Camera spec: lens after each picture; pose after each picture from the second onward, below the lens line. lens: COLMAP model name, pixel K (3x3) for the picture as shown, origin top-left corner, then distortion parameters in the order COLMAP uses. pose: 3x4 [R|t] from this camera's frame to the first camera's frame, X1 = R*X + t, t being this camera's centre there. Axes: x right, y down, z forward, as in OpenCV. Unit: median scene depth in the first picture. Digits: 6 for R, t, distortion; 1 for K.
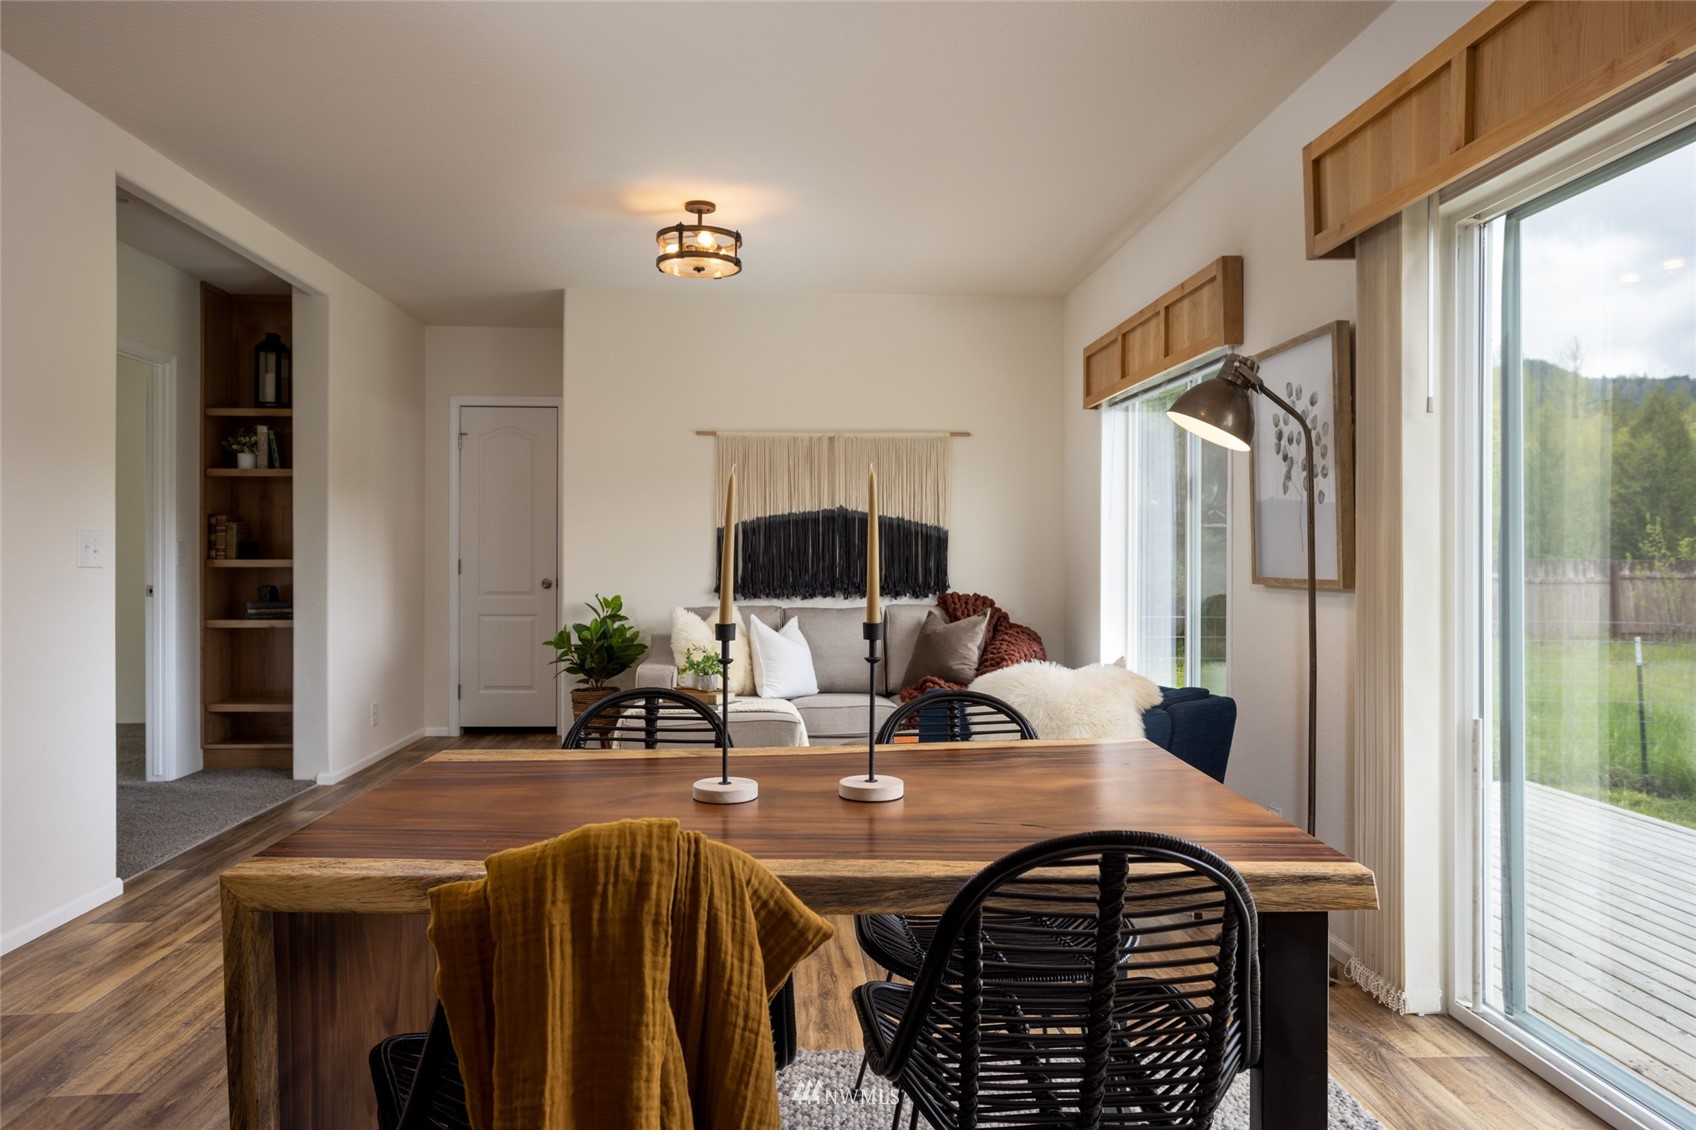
lens RADIAL K [[1121.0, 0, 850.3], [0, 1121.0, 559.9], [0, 0, 1]] dist [-0.034070, 0.044459]
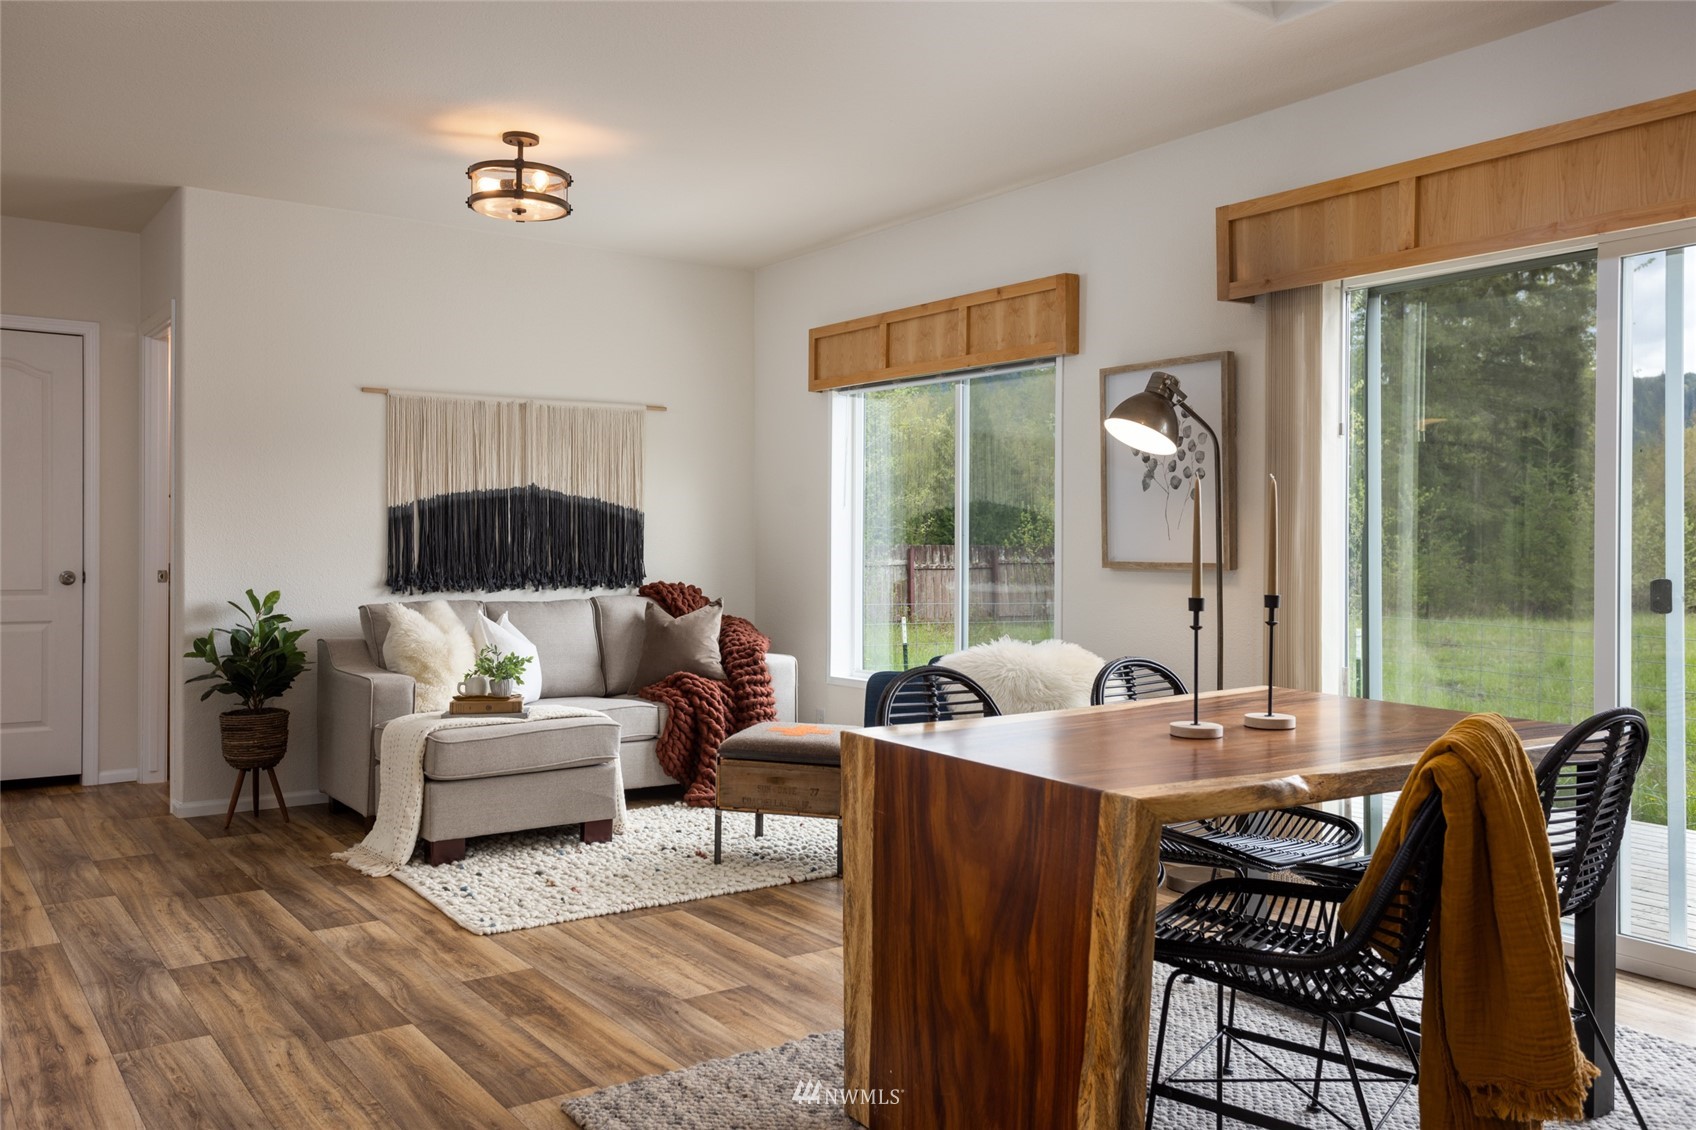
lens RADIAL K [[1358.3, 0, 855.7], [0, 1358.3, 556.7], [0, 0, 1]] dist [-0.006889, 0.041459]
pose [[0.848227, -0.003812, 0.529620, -0.368039], [-0.000539, 0.999967, 0.008061, -0.000384], [-0.529633, -0.007123, 0.848197, -0.026807]]
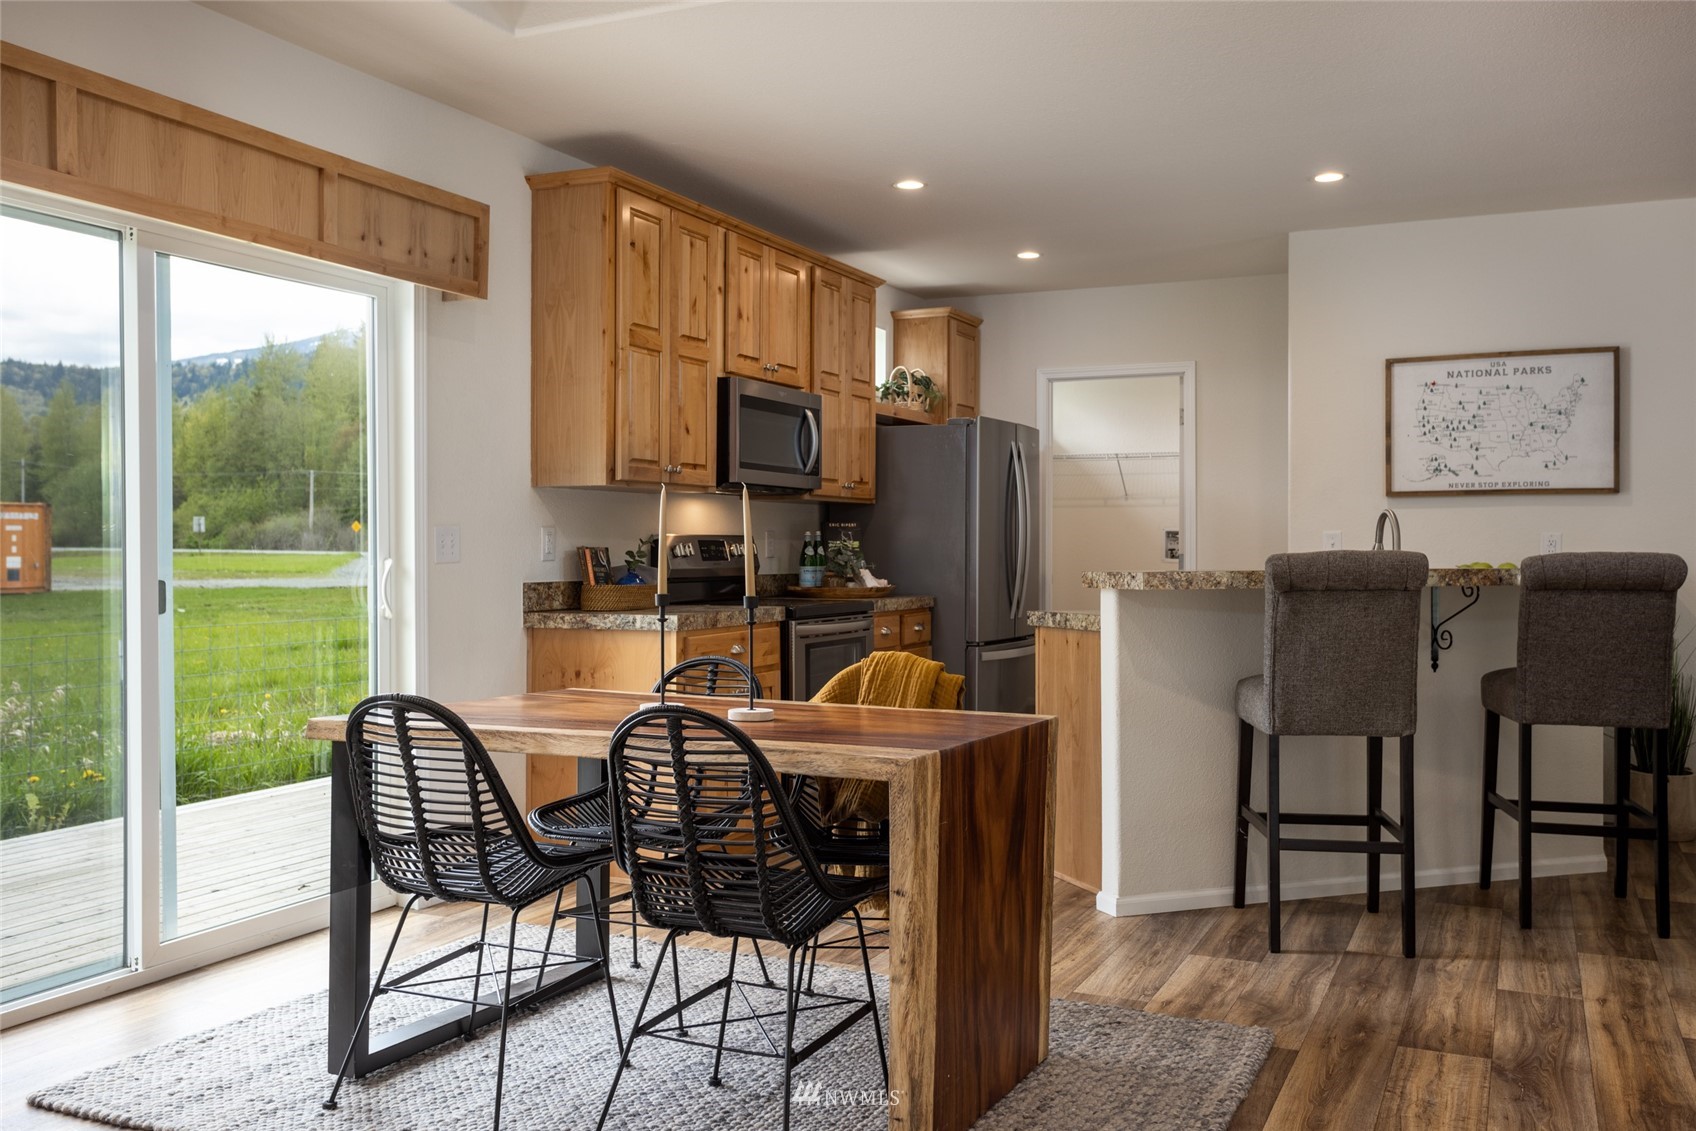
lens RADIAL K [[1463.0, 0, 850.7], [0, 1463.0, 556.5], [0, 0, 1]] dist [0.000080, 0.014290]
pose [[-0.876796, -0.004672, 0.480840, -0.325827], [-0.000166, 0.999956, 0.009412, -0.002793], [-0.480862, 0.008173, -0.876758, 0.752279]]
